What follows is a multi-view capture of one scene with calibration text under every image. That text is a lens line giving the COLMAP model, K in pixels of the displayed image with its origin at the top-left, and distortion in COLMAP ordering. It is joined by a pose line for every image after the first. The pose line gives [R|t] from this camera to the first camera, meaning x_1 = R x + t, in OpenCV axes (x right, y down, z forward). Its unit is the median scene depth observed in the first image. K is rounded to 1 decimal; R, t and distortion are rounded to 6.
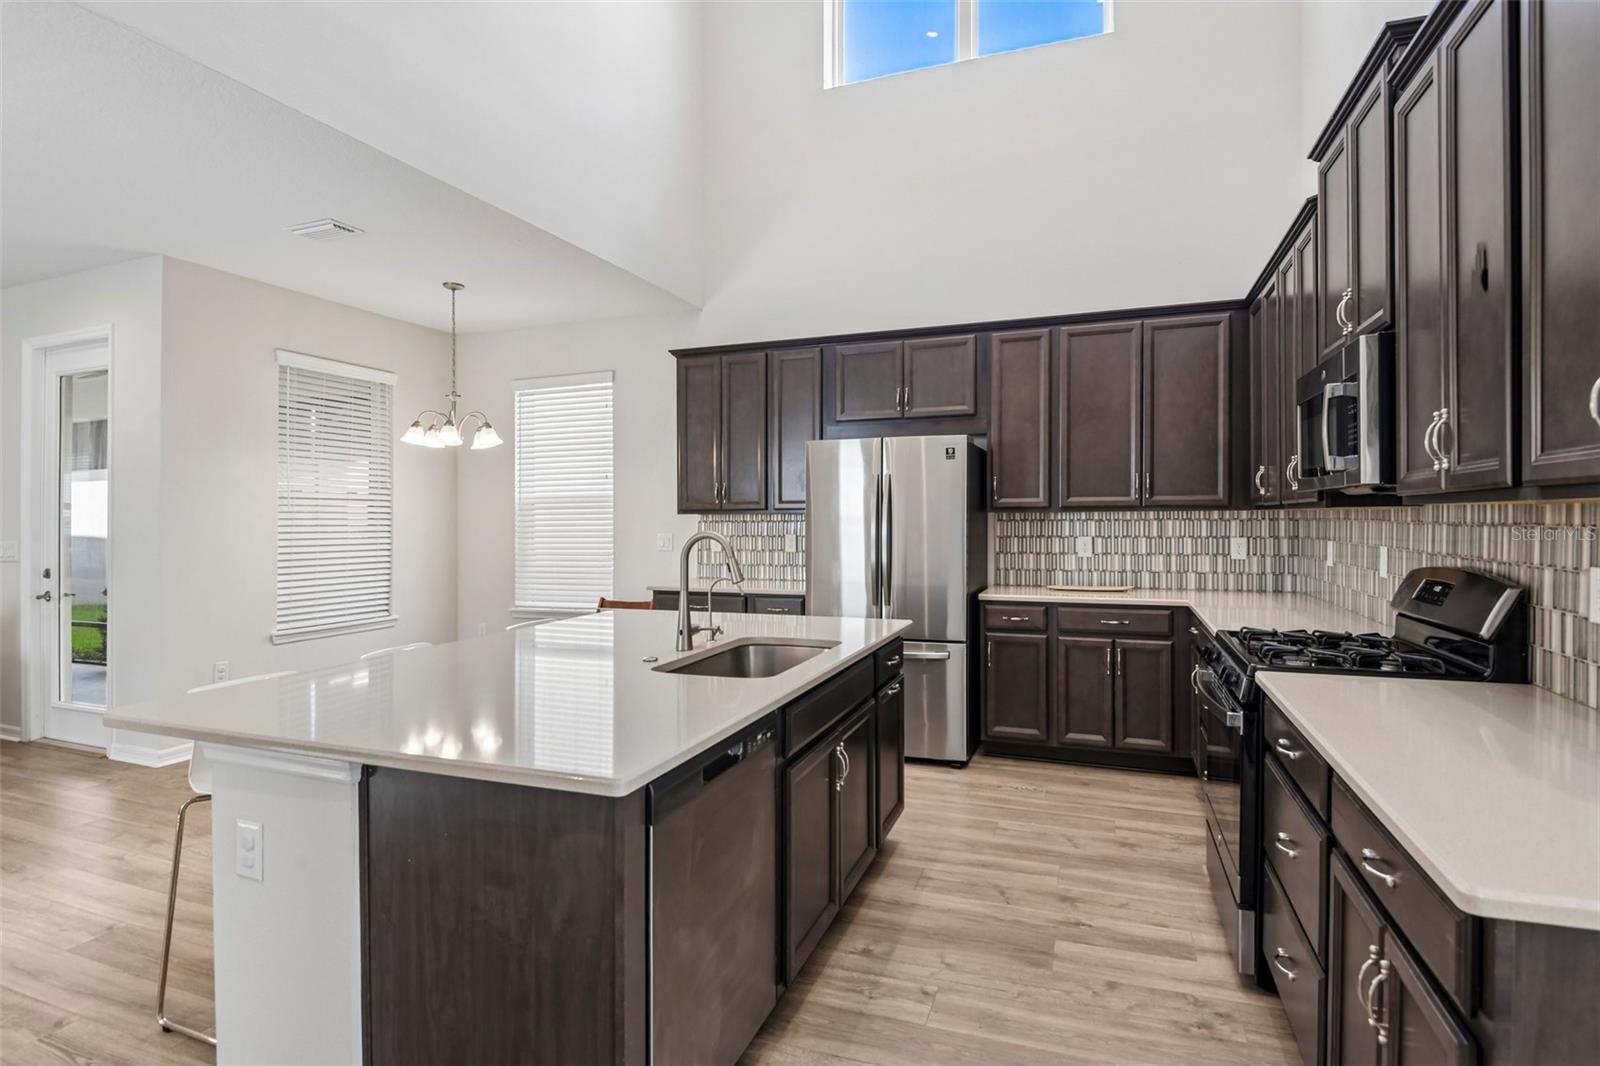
lens RADIAL K [[811.6, 0, 792.0], [0, 811.6, 524.0], [0, 0, 1]] dist [0.001925, -0.017592]
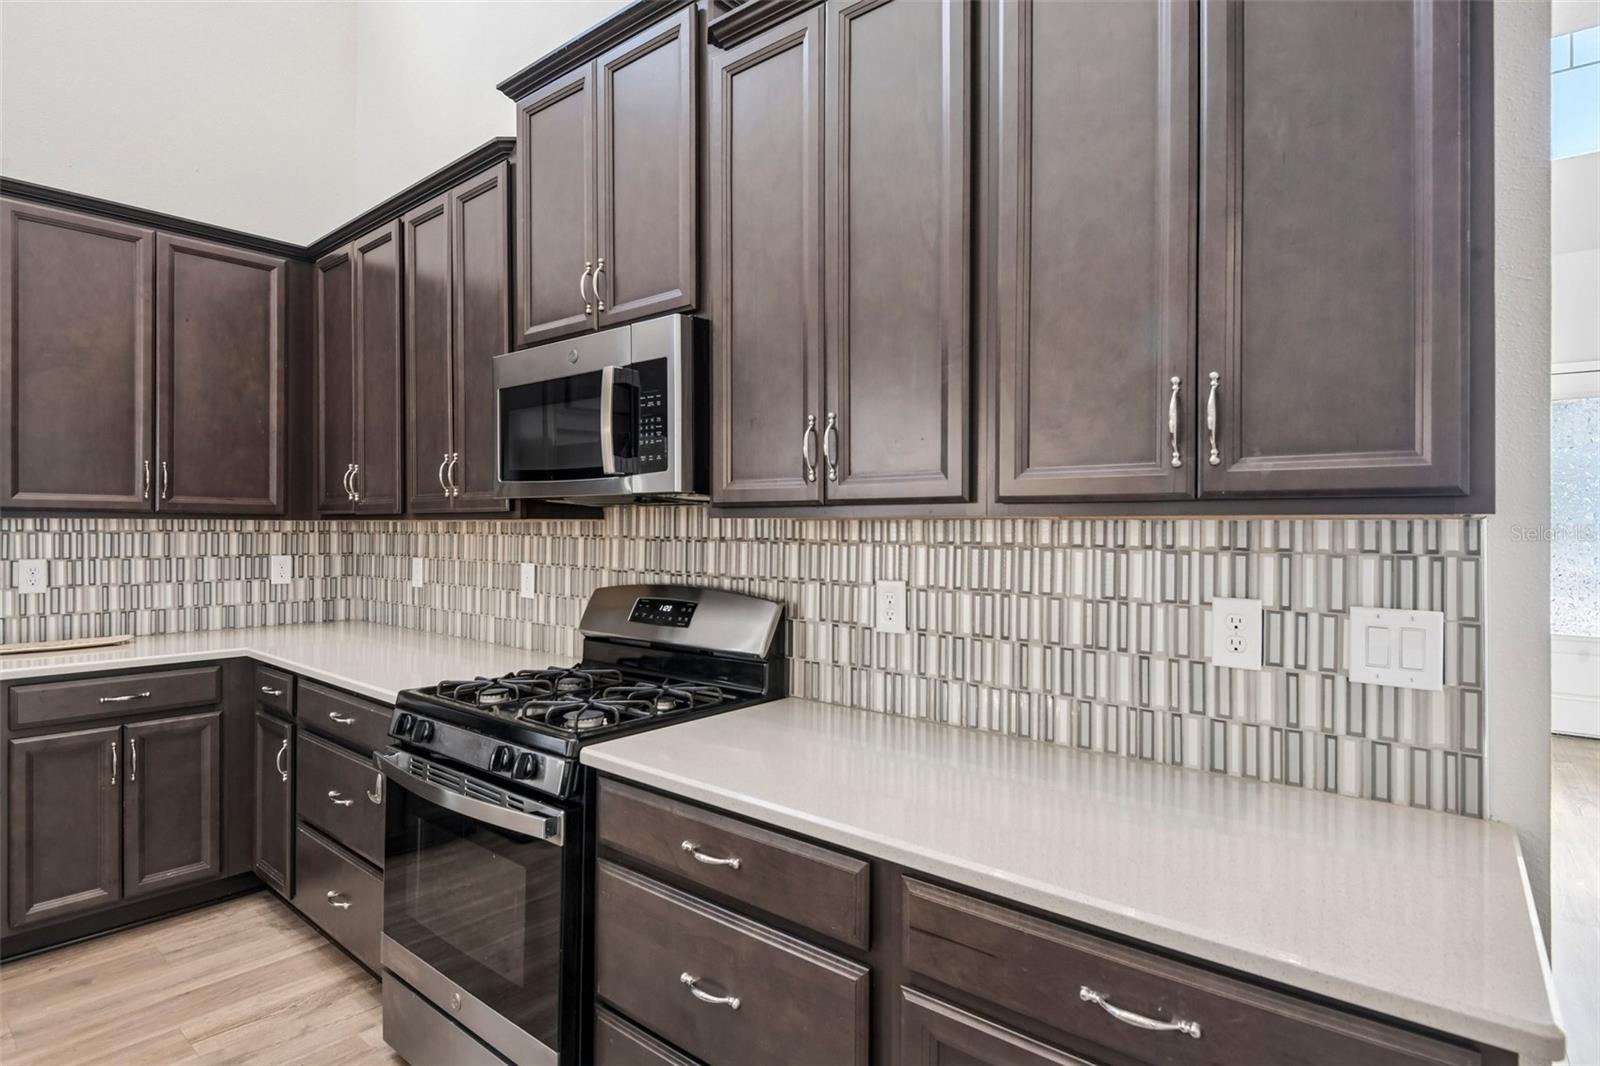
lens RADIAL K [[811.6, 0, 792.0], [0, 811.6, 524.0], [0, 0, 1]] dist [0.001925, -0.017592]
pose [[0.317380, 0.012885, 0.948211, -0.023082], [0.001131, 0.999902, -0.013966, -0.001960], [-0.948298, 0.005505, 0.317334, 0.314375]]
